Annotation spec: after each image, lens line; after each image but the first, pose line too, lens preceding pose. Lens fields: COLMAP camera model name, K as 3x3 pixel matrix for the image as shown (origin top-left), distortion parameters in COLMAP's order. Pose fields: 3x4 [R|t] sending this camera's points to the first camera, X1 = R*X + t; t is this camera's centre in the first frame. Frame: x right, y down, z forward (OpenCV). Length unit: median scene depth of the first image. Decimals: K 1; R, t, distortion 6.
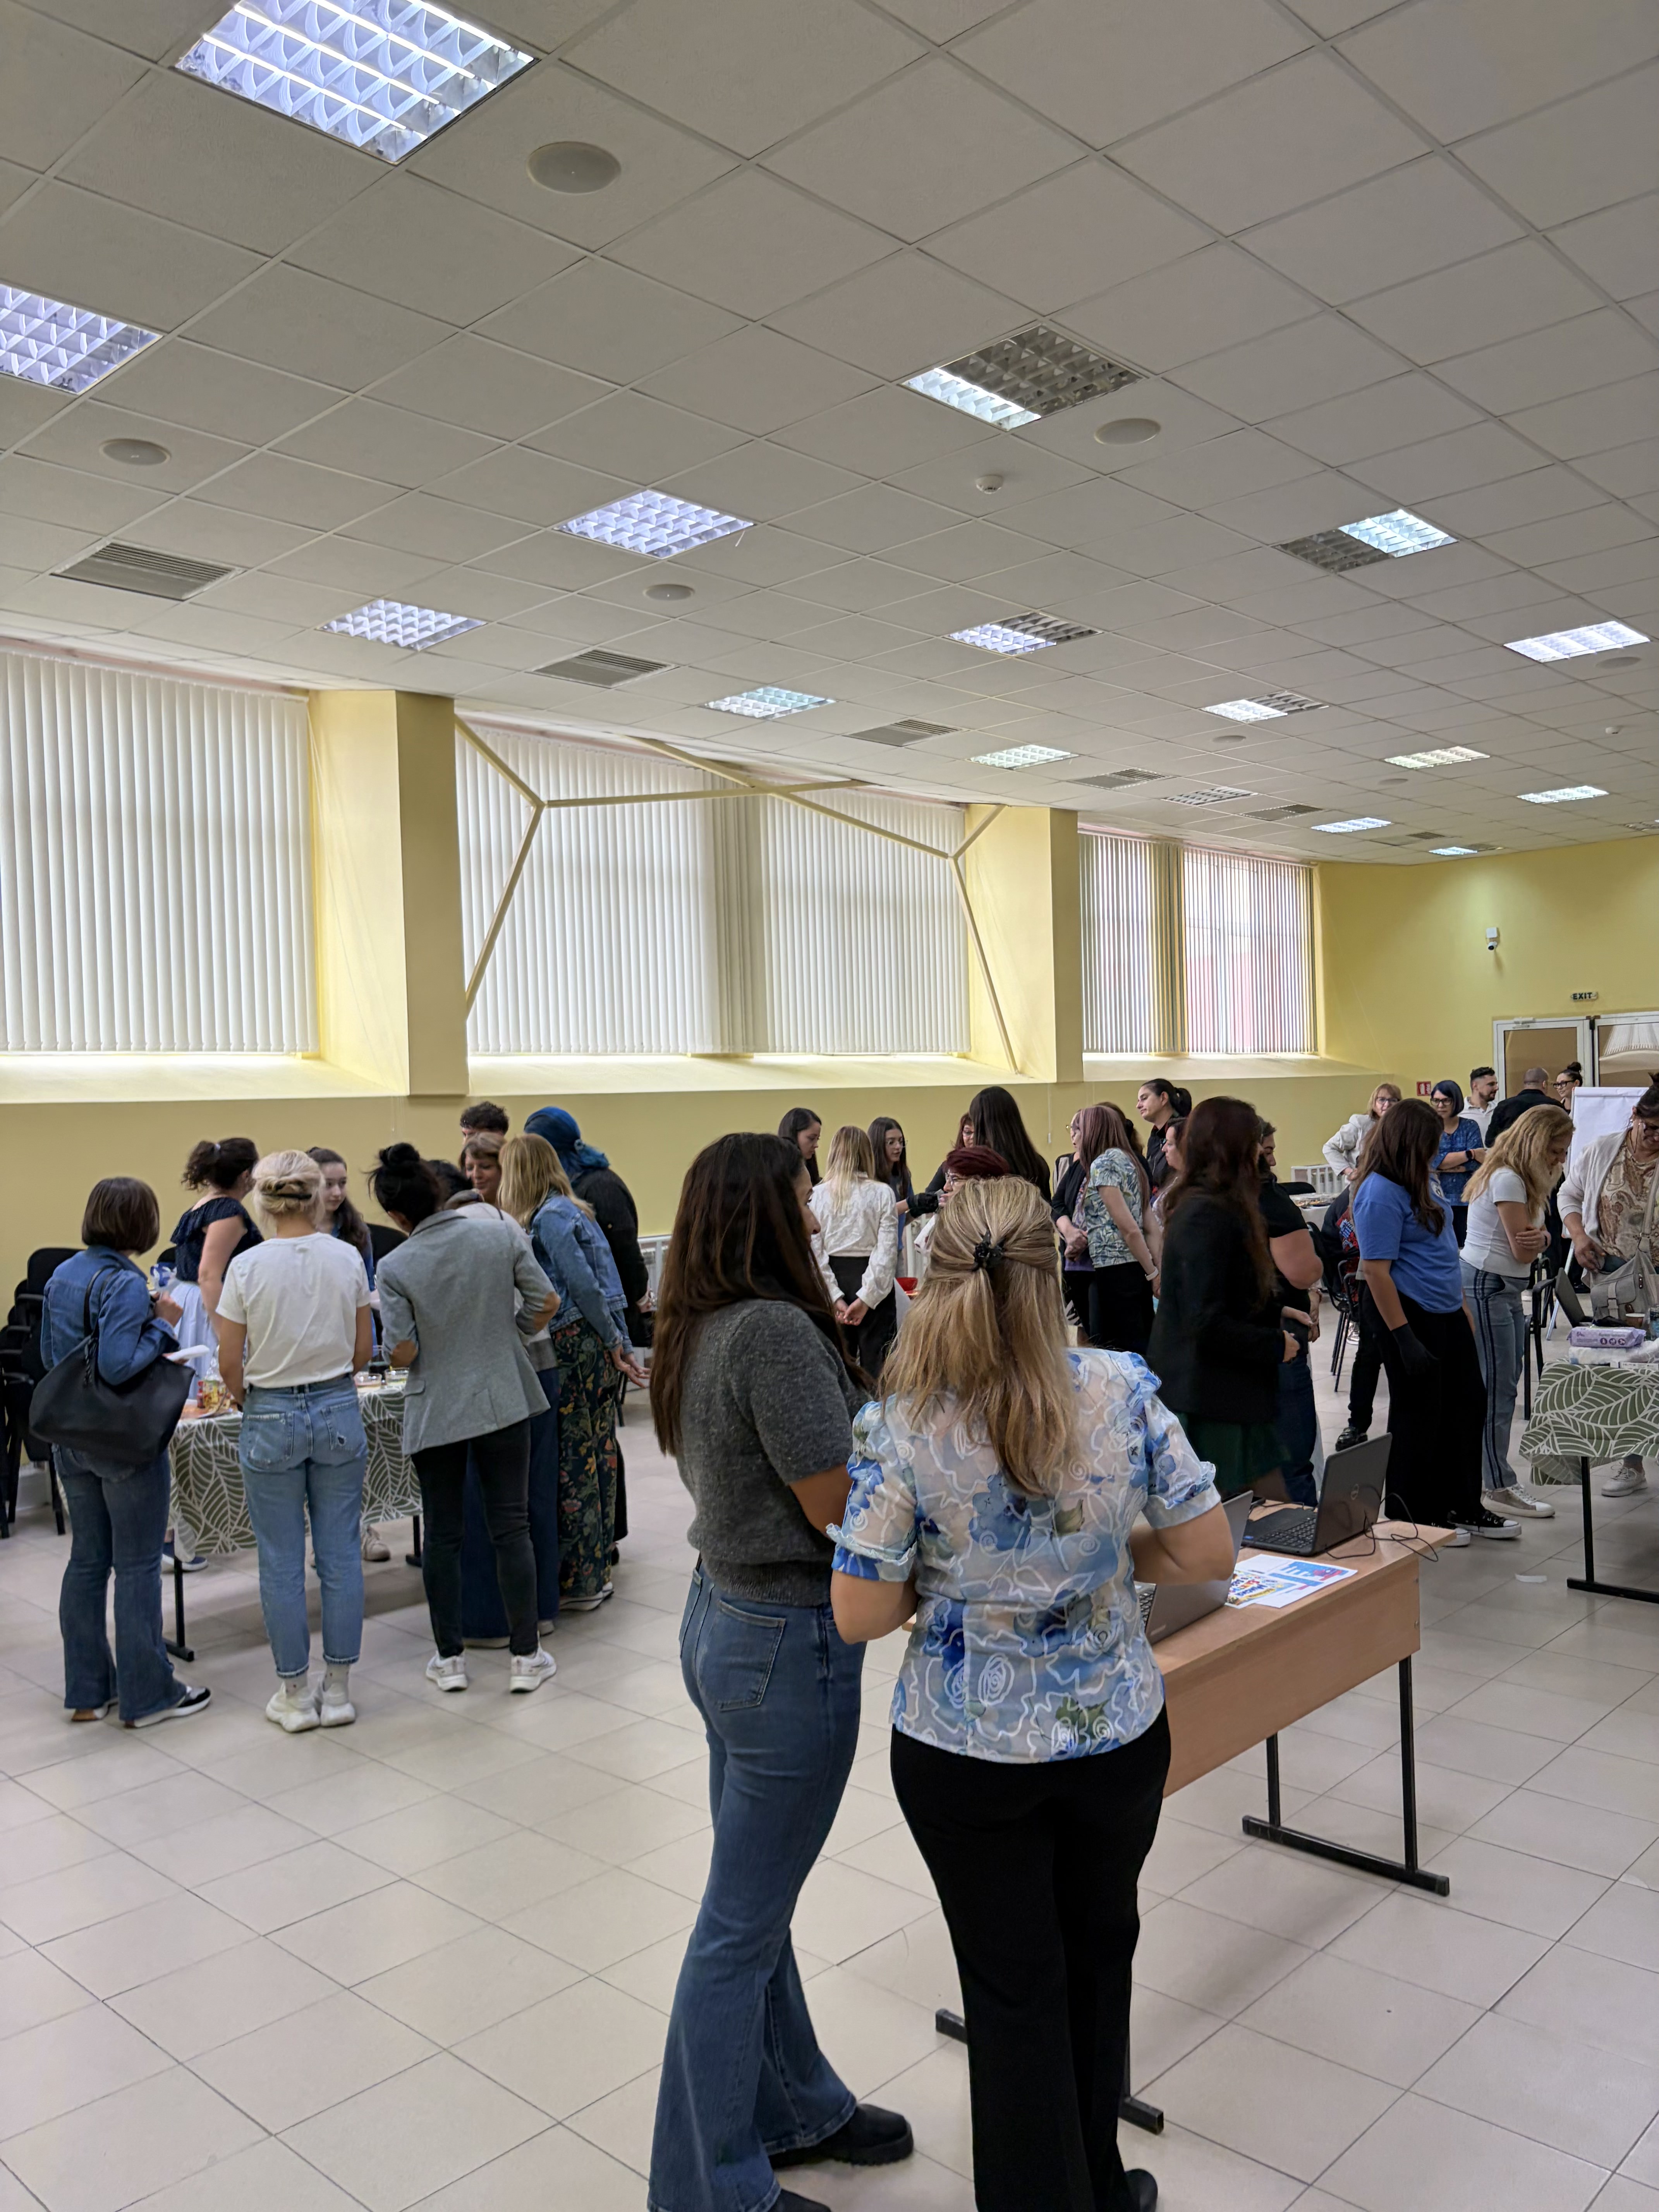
lens RADIAL K [[1702.3, 0, 827.4], [0, 1702.3, 1109.8], [0, 0, 1]] dist [0.000177, -0.001103]
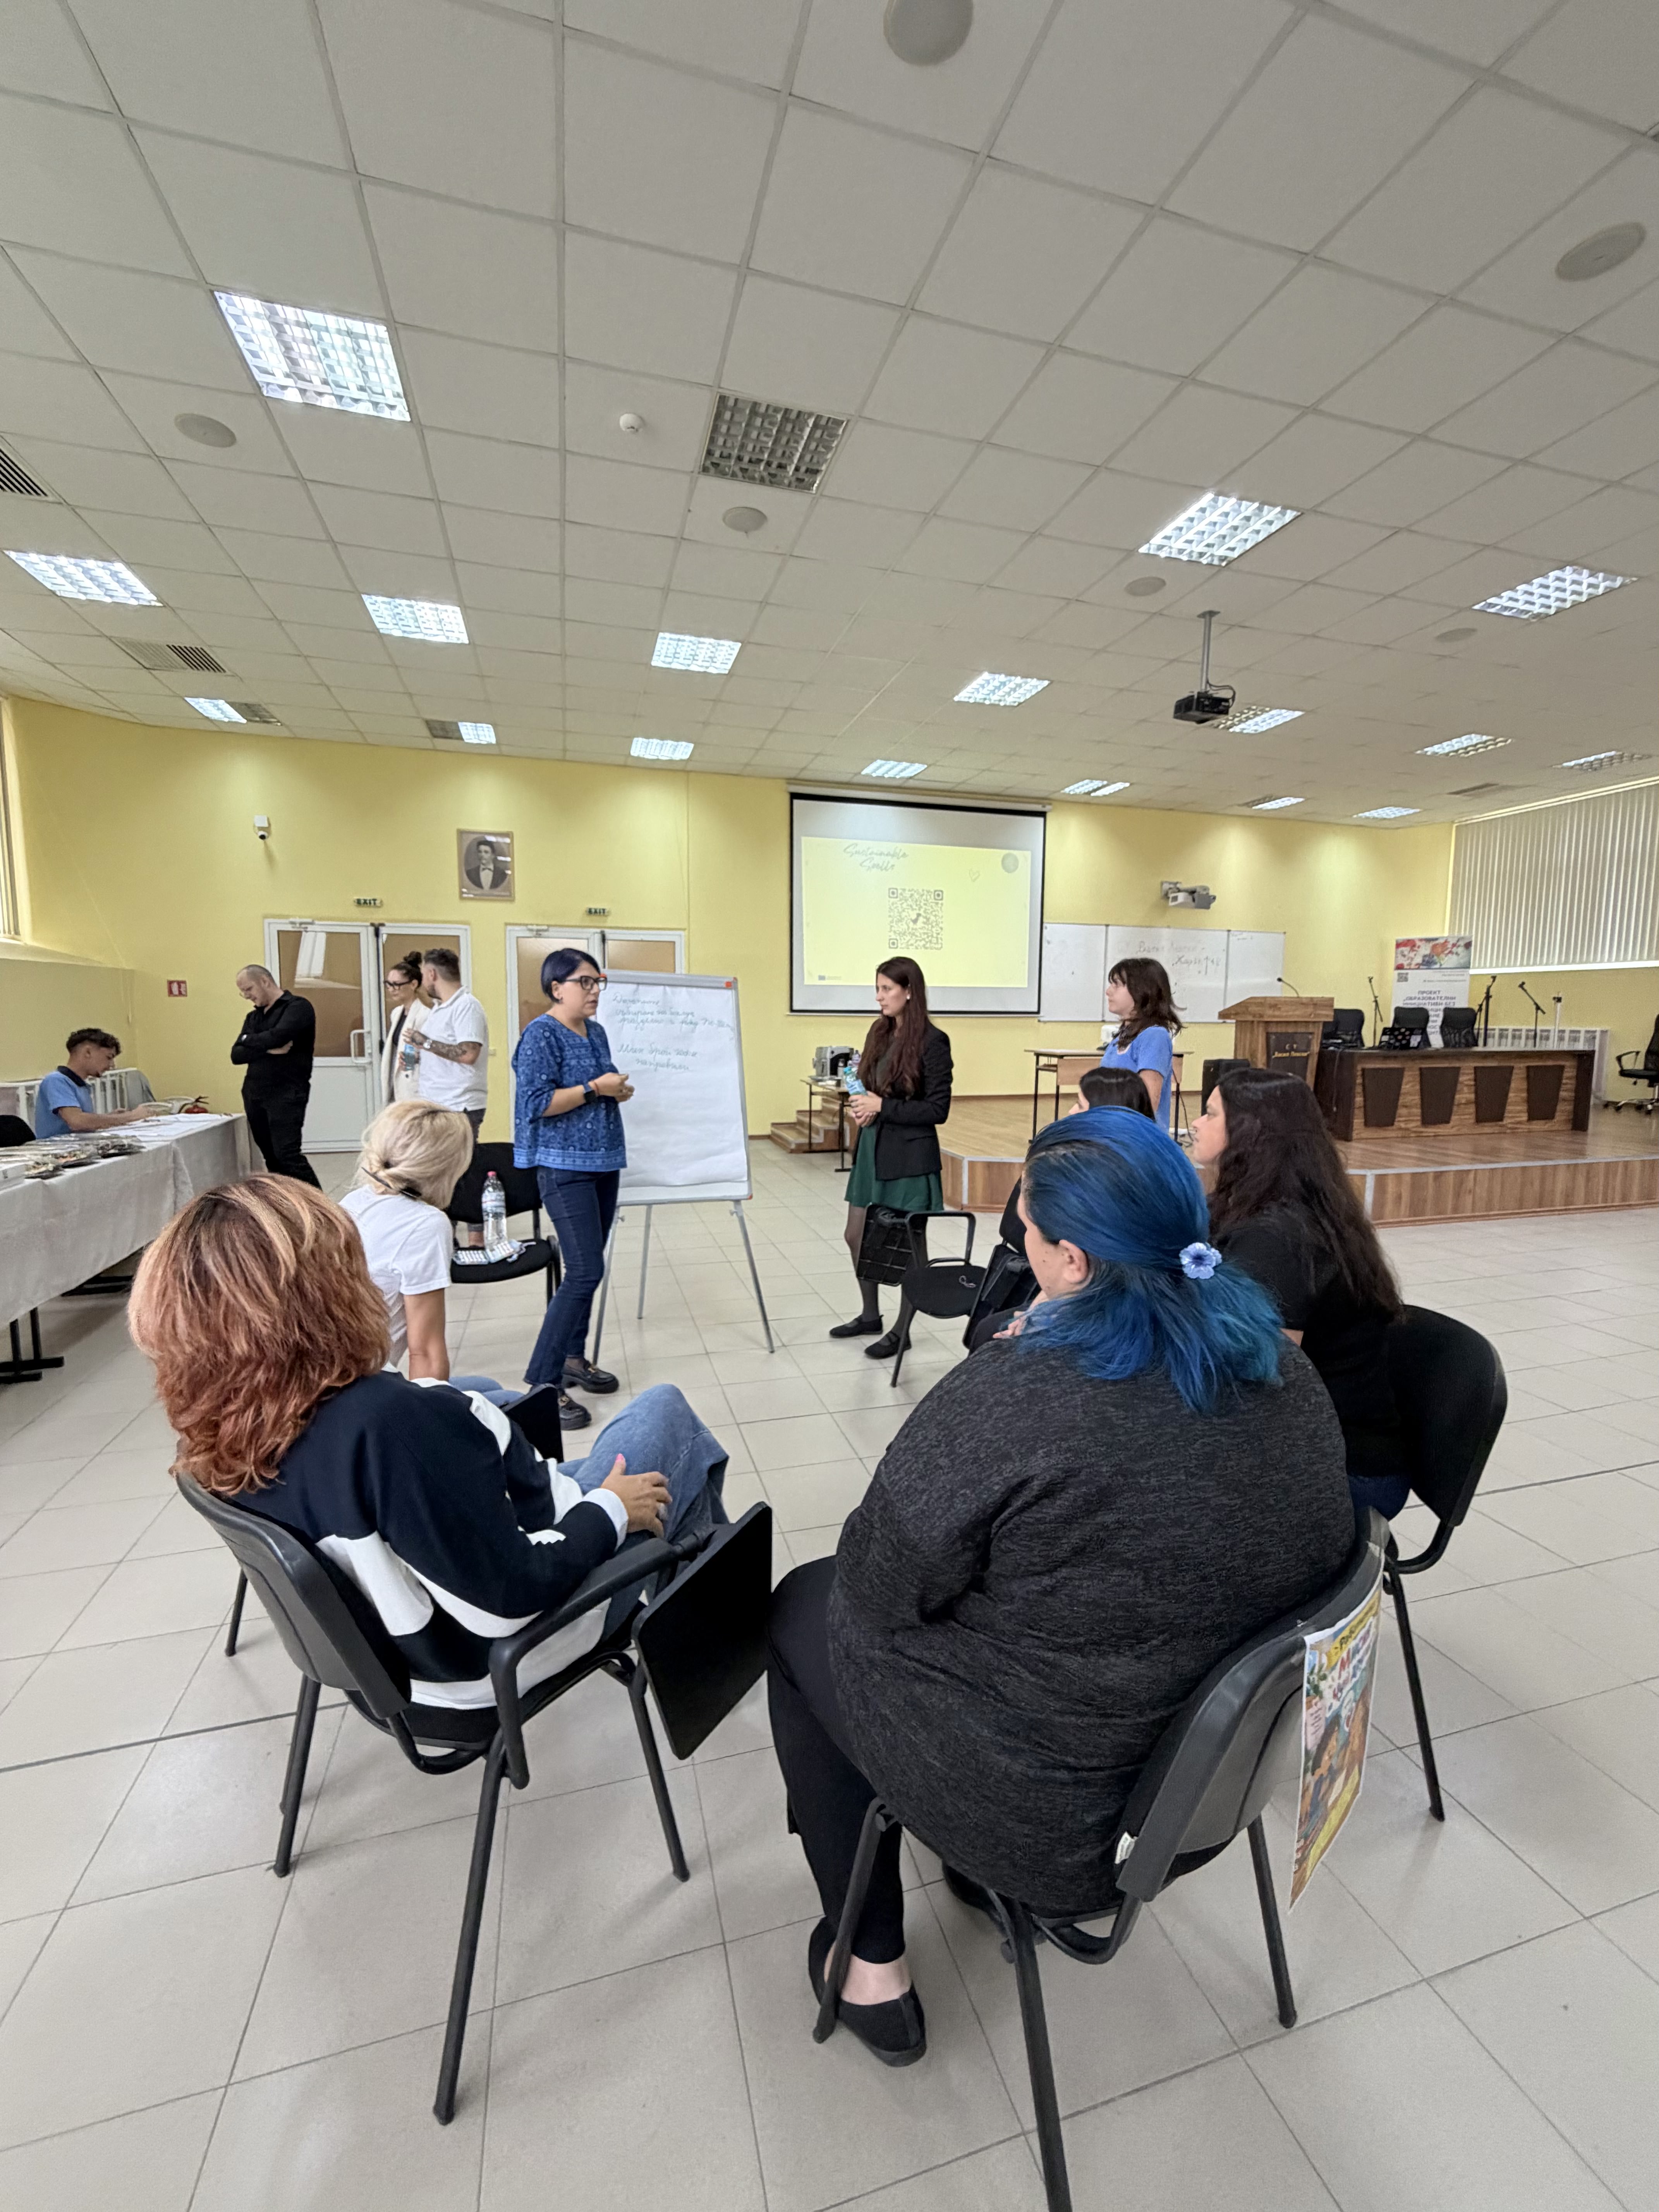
lens RADIAL K [[903.0, 0, 825.6], [0, 903.0, 1098.9], [0, 0, 1]] dist [-0.001643, -0.000092]
pose [[0.518739, -0.041092, 0.853945, 0.128749], [-0.026061, 0.997620, 0.063837, 0.006370], [-0.854536, -0.055369, 0.516433, 0.489136]]
